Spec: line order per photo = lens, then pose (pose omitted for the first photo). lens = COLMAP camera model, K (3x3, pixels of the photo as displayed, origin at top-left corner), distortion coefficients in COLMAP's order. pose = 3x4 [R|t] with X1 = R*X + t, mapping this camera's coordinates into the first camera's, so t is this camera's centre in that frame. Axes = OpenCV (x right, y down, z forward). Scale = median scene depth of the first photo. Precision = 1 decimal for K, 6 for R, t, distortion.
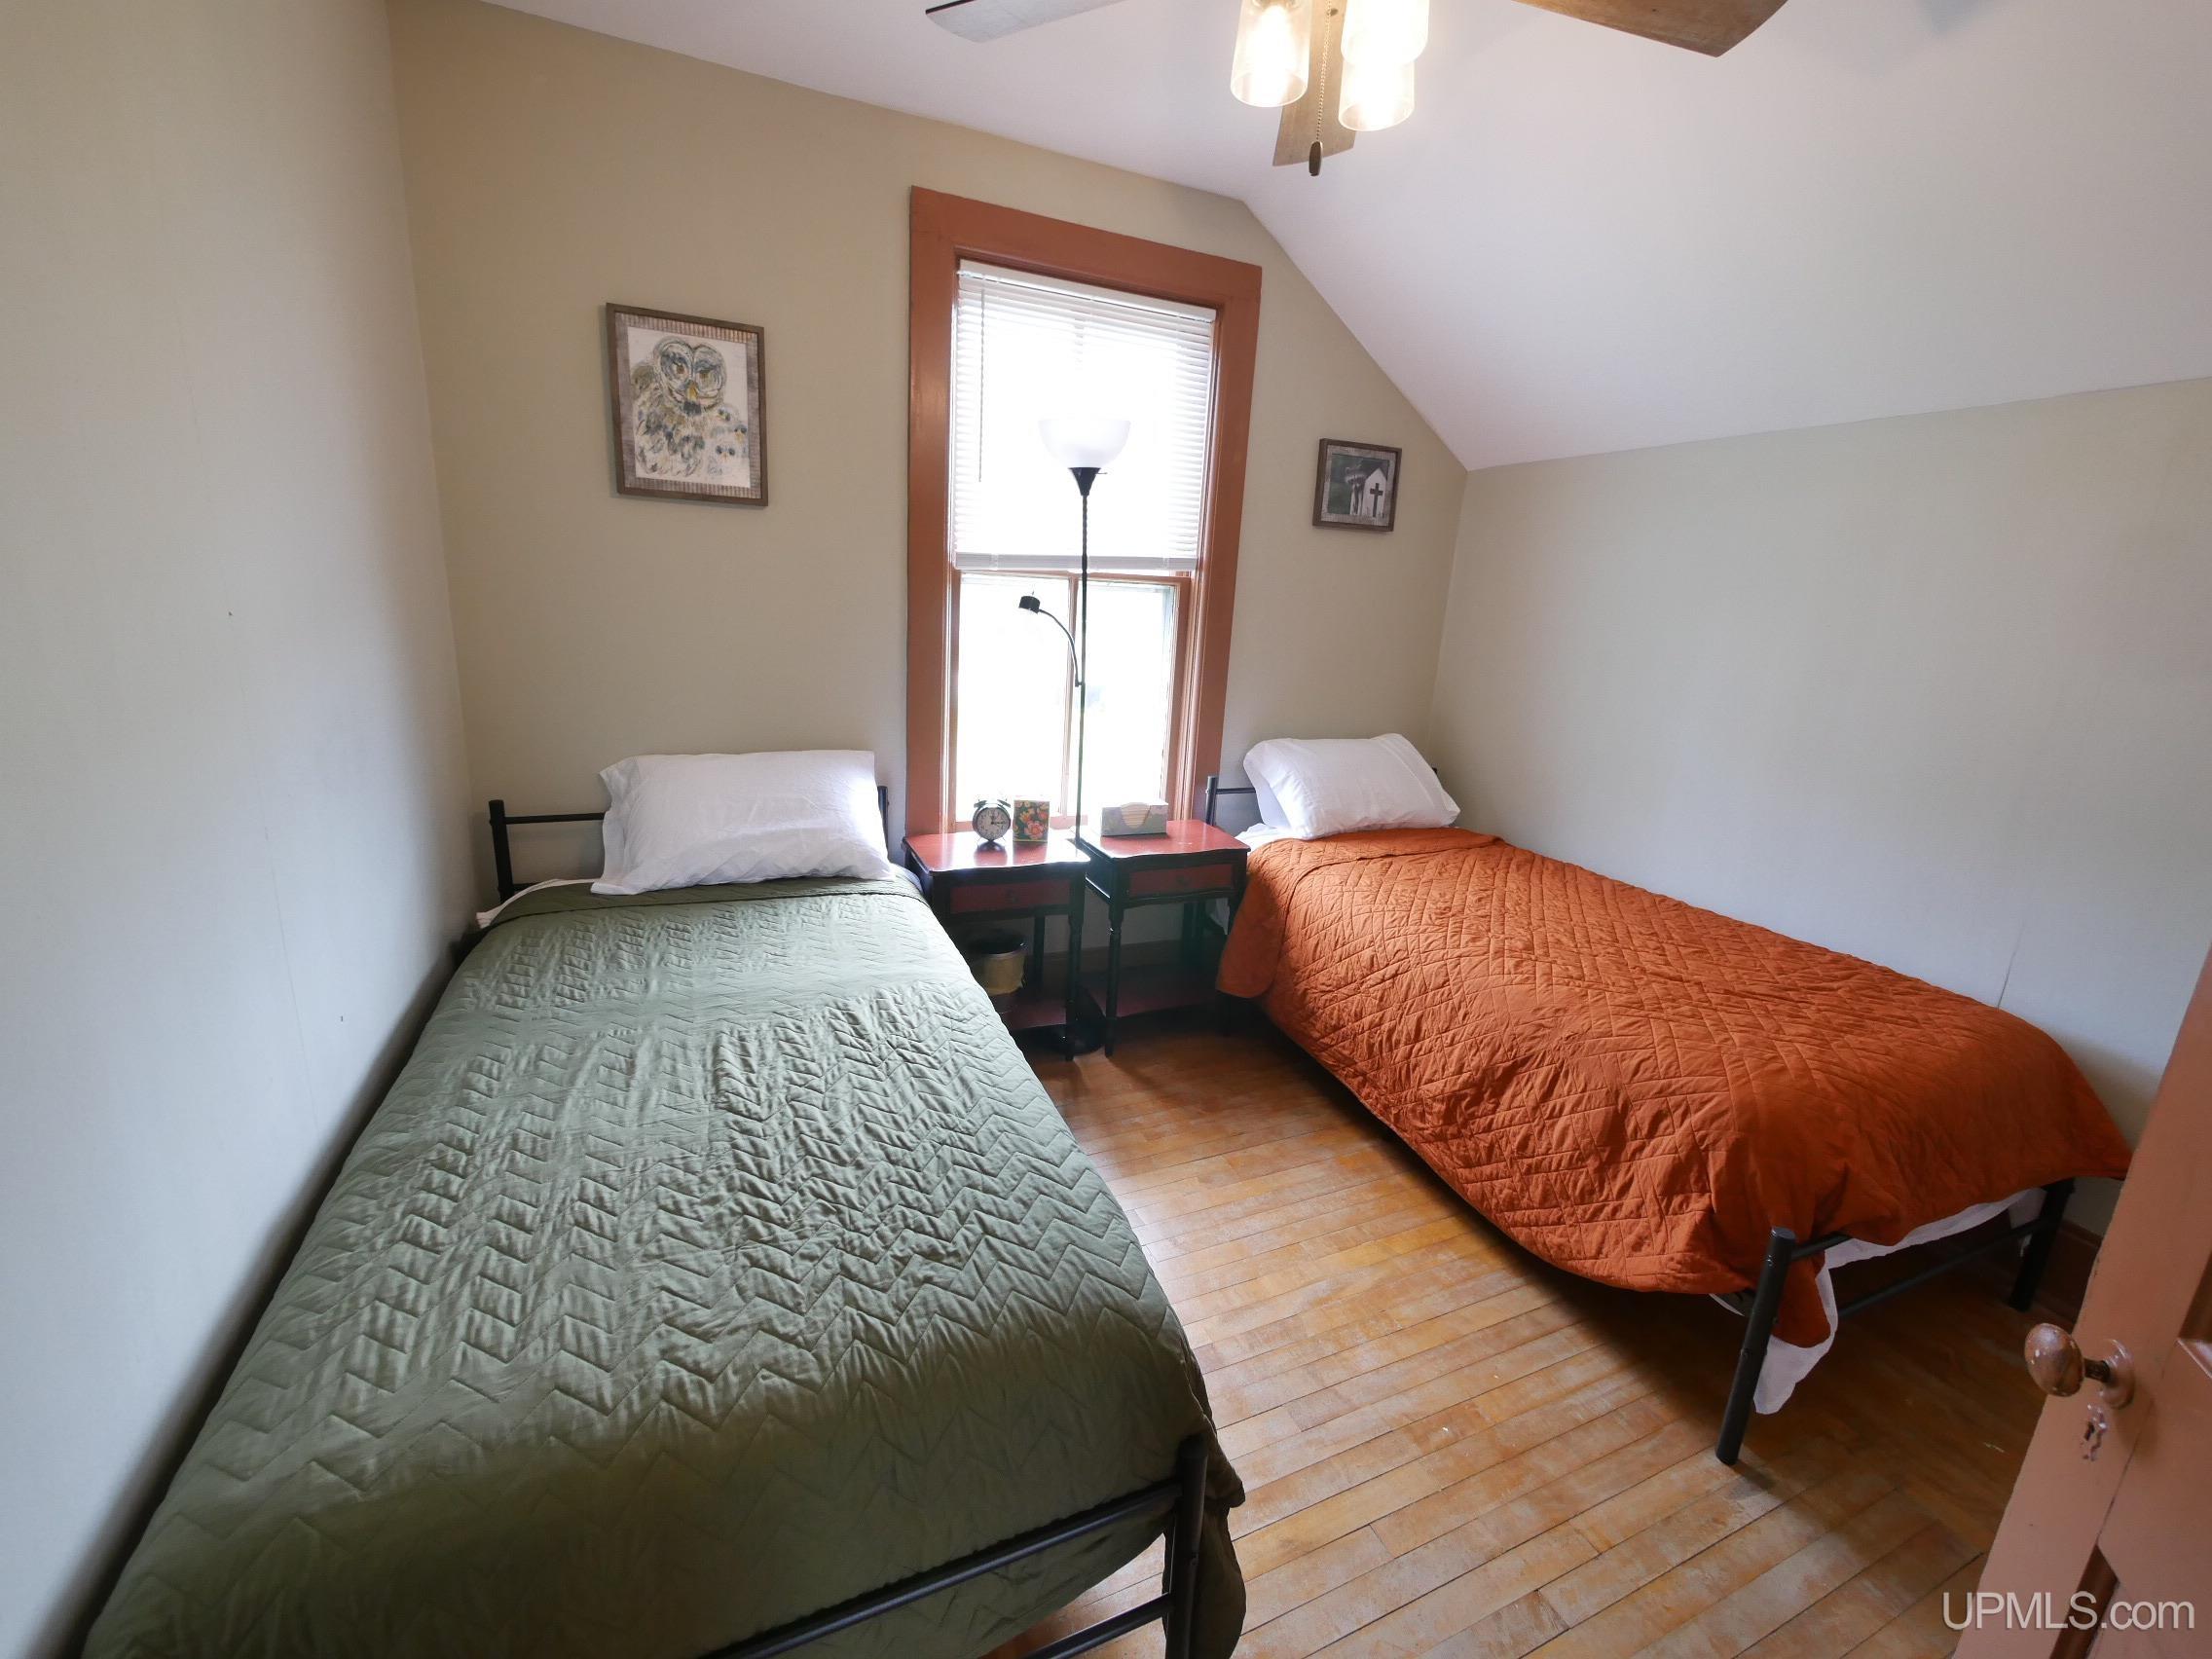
lens RADIAL K [[919.3, 0, 1102.2], [0, 919.3, 821.3], [0, 0, 1]] dist [-0.006728, 0.000067]
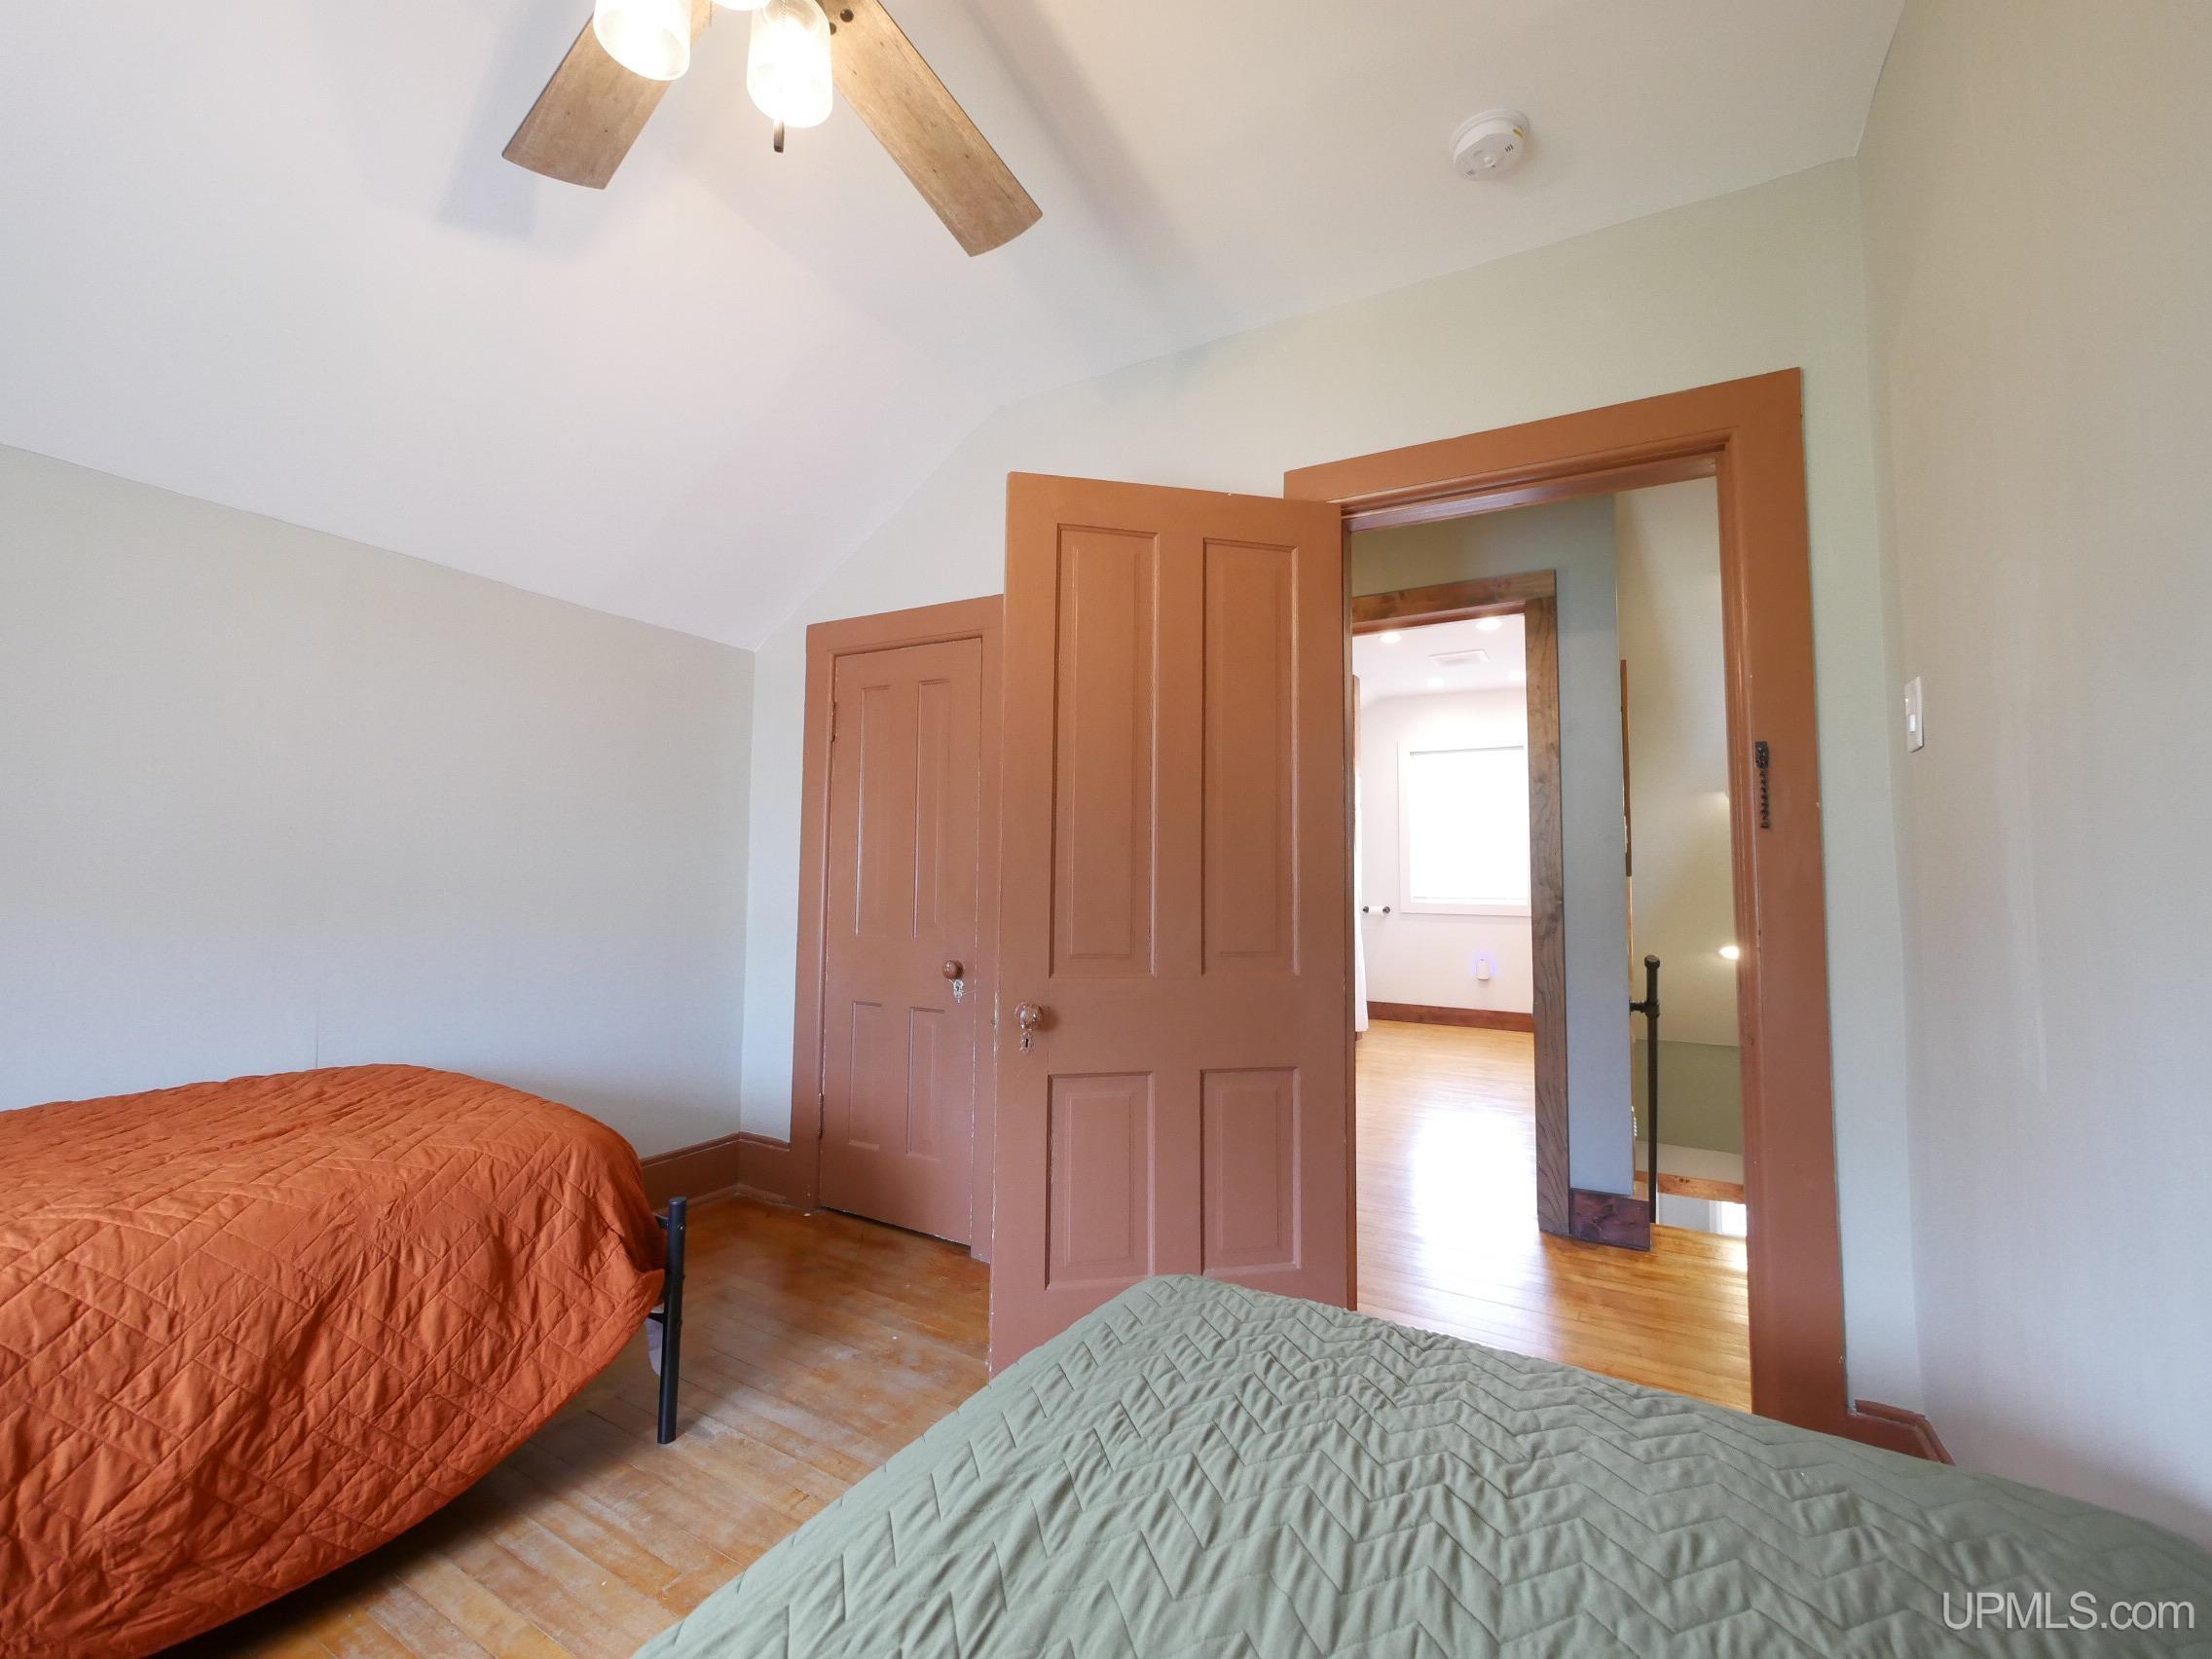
lens RADIAL K [[919.3, 0, 1102.2], [0, 919.3, 821.3], [0, 0, 1]] dist [-0.006728, 0.000067]
pose [[-0.587836, -0.008737, 0.808933, -0.428239], [0.152206, 0.980890, 0.121199, -0.078397], [-0.794533, 0.194369, -0.575273, 0.880587]]
